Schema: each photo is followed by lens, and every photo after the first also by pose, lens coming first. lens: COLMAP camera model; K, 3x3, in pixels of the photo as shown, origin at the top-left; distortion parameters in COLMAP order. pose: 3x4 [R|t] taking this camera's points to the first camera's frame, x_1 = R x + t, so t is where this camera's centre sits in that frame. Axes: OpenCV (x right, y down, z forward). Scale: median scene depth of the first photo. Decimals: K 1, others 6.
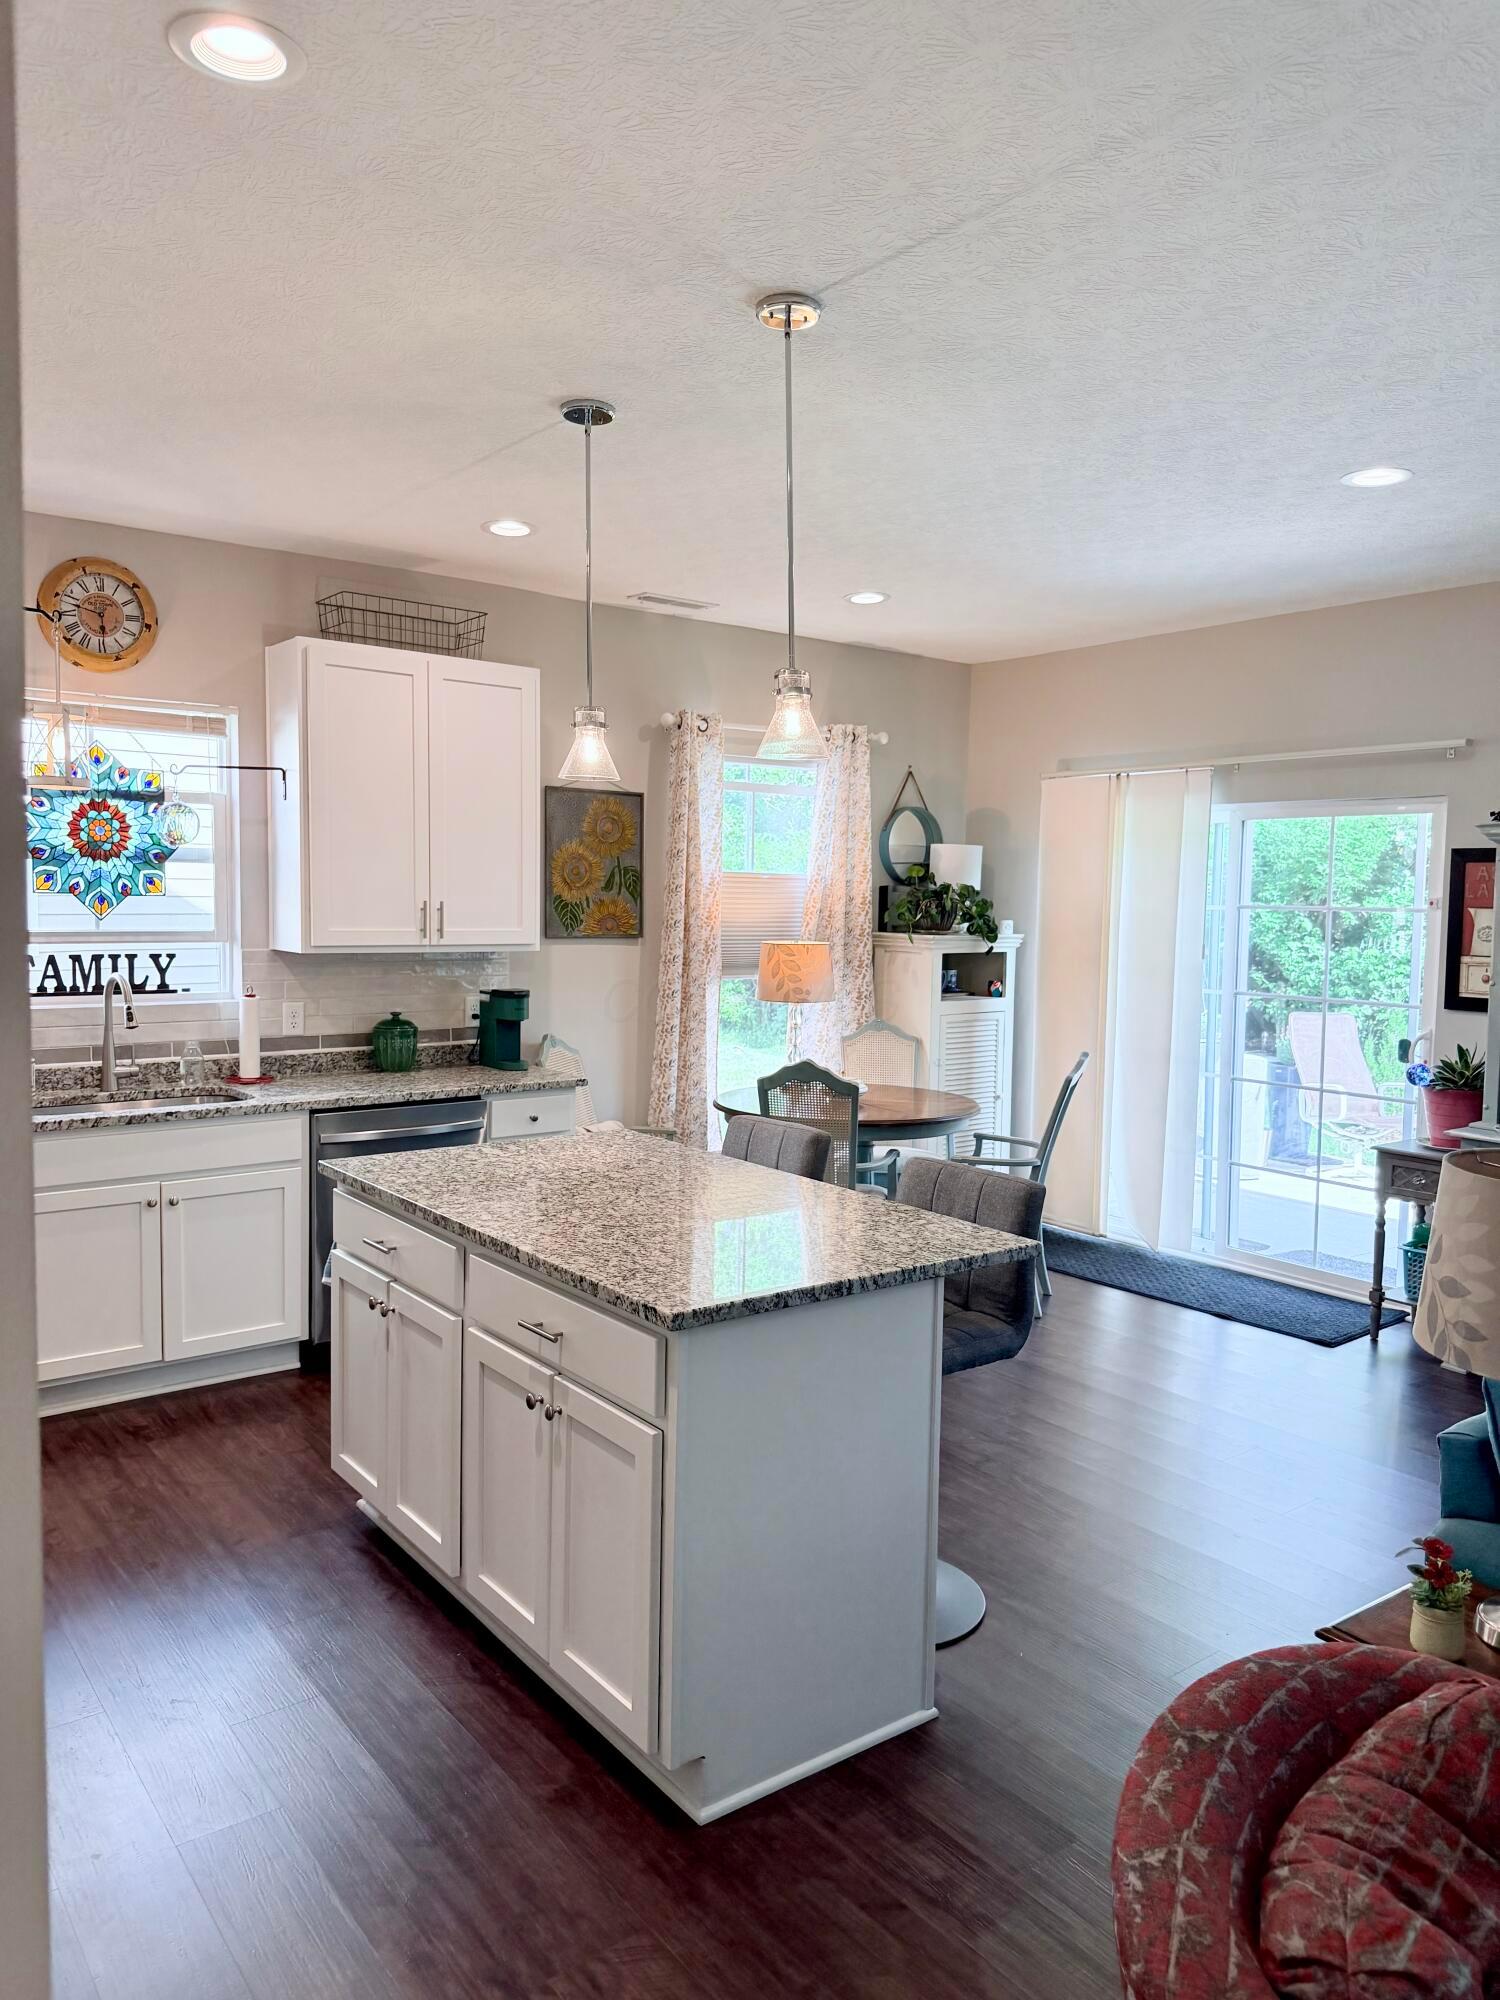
lens RADIAL K [[1417.1, 0, 750.7], [0, 1417.1, 1004.7], [0, 0, 1]] dist [0.001687, -0.000517]
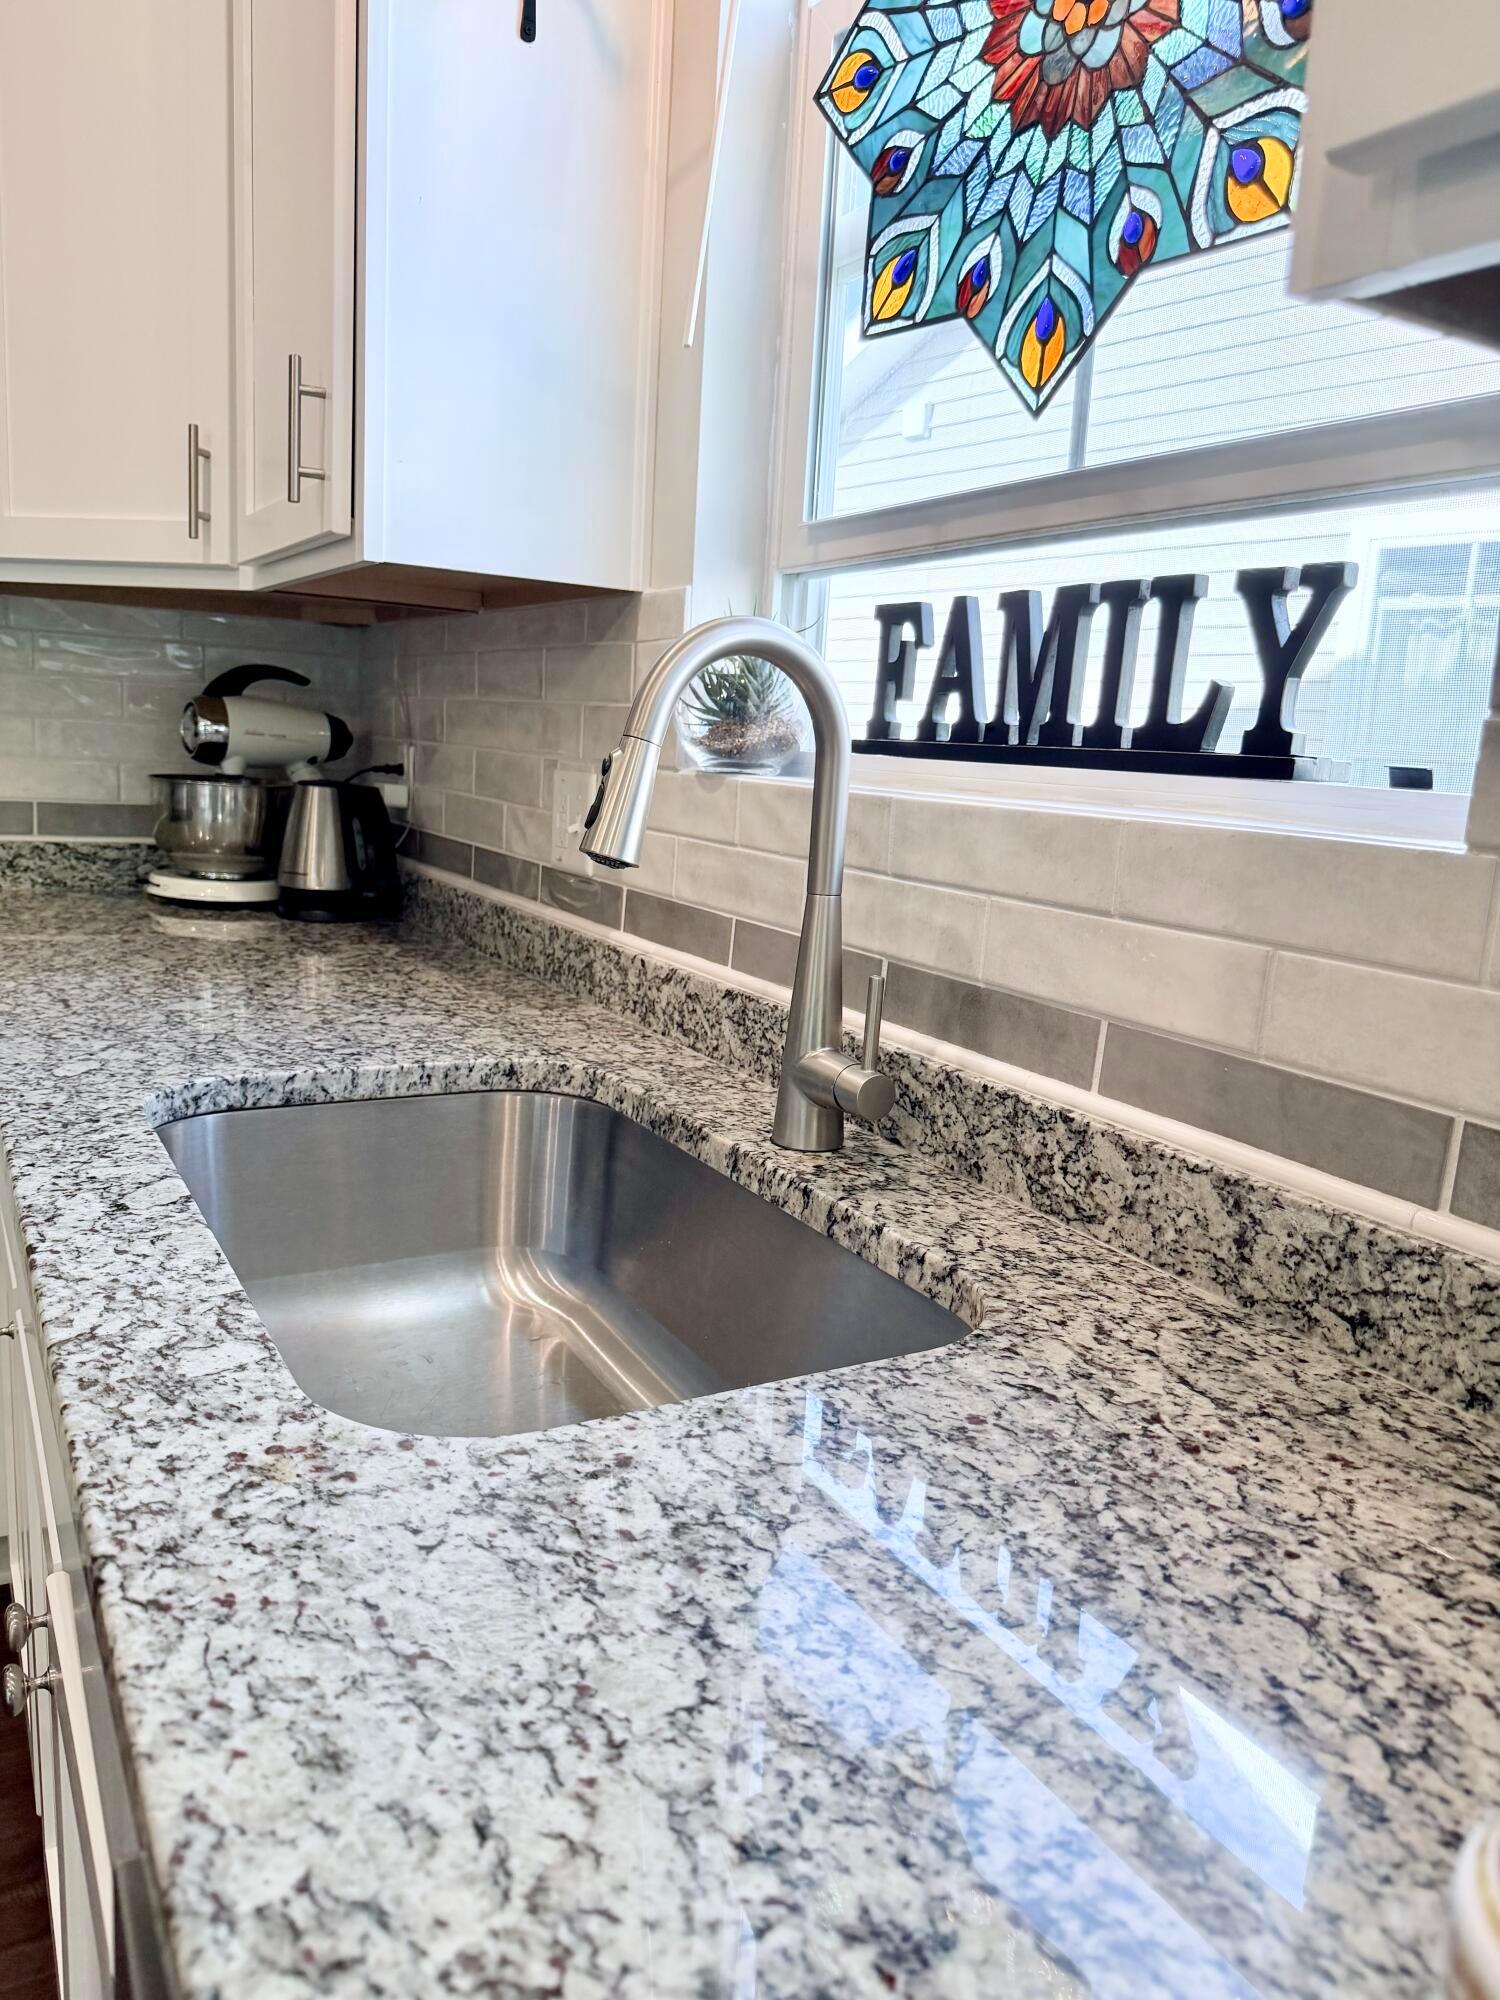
lens RADIAL K [[1417.1, 0, 752.7], [0, 1417.1, 1013.3], [0, 0, 1]] dist [0.001687, -0.000517]
pose [[-0.104991, 0.169152, -0.979982, -0.217006], [-0.127542, 0.975000, 0.181956, -0.003005], [0.986261, 0.144092, -0.080792, 0.980245]]
